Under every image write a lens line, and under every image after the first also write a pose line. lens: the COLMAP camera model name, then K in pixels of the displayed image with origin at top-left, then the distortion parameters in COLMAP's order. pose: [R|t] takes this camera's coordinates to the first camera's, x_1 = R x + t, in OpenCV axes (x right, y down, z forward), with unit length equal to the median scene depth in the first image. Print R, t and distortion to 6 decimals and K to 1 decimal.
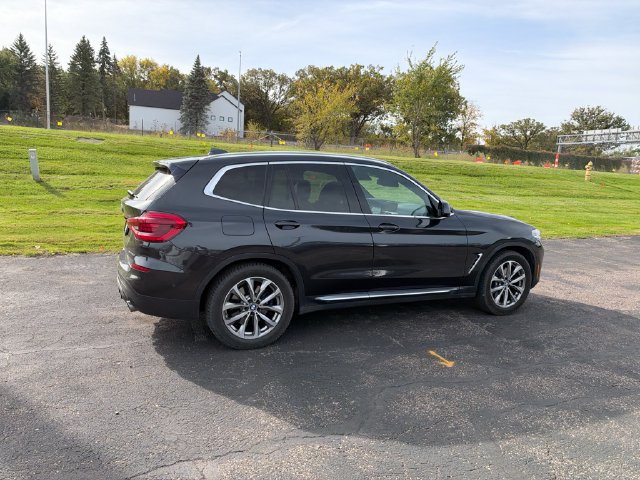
lens RADIAL K [[460.9, 0, 324.0], [0, 460.9, 238.0], [0, 0, 1]] dist [0.005737, -0.021580]
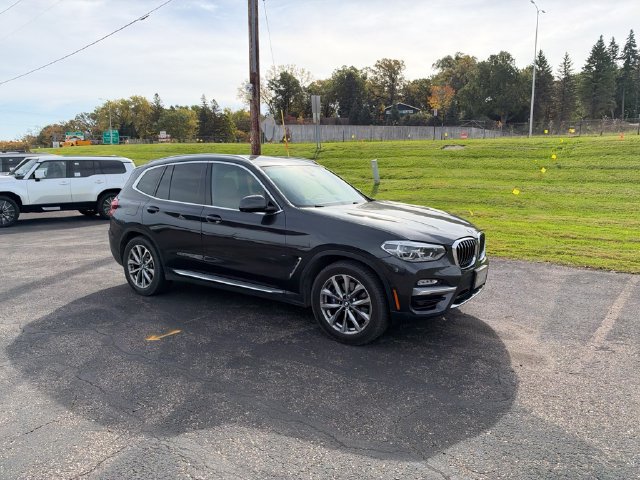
lens RADIAL K [[460.9, 0, 322.2], [0, 460.9, 238.7], [0, 0, 1]] dist [0.005737, -0.021580]
pose [[0.501093, 0.088040, -0.860903, 1.015696], [-0.095578, 0.994356, 0.046056, -0.041956], [0.860099, 0.059205, 0.506680, 0.553538]]
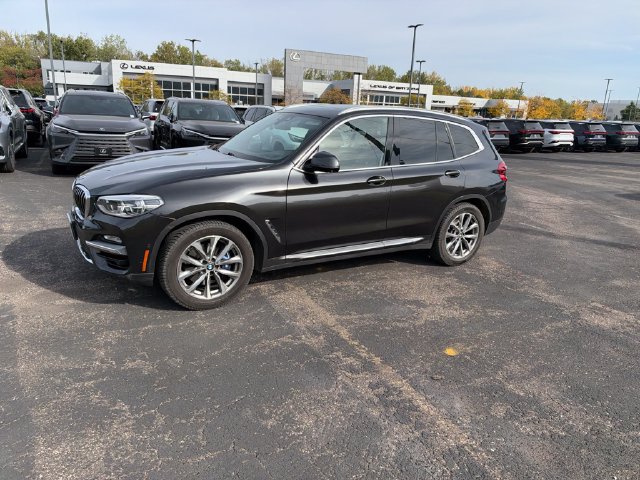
lens RADIAL K [[460.9, 0, 322.1], [0, 460.9, 240.3], [0, 0, 1]] dist [0.005737, -0.021580]
pose [[-0.987319, -0.061019, -0.146553, 0.180973], [-0.114471, 0.913274, 0.390932, -0.279969], [0.109989, 0.402750, -0.908677, 1.923358]]
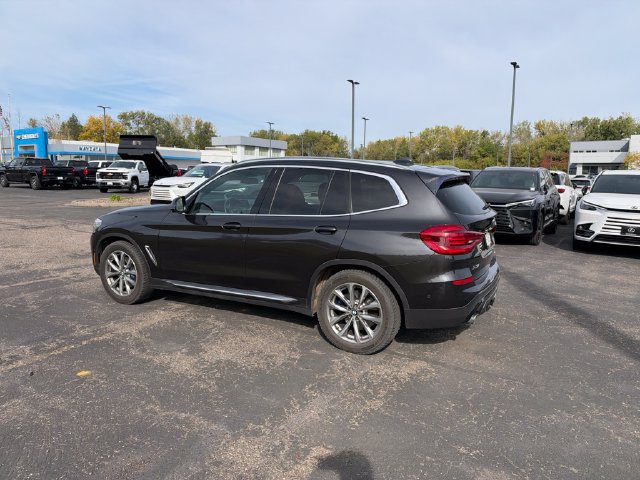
lens RADIAL K [[460.9, 0, 323.5], [0, 460.9, 232.7], [0, 0, 1]] dist [0.005737, -0.021580]
pose [[-0.603437, -0.152958, 0.782603, -0.799644], [0.071291, 0.967152, 0.243997, -0.250252], [-0.794217, 0.203030, -0.572711, 1.495250]]
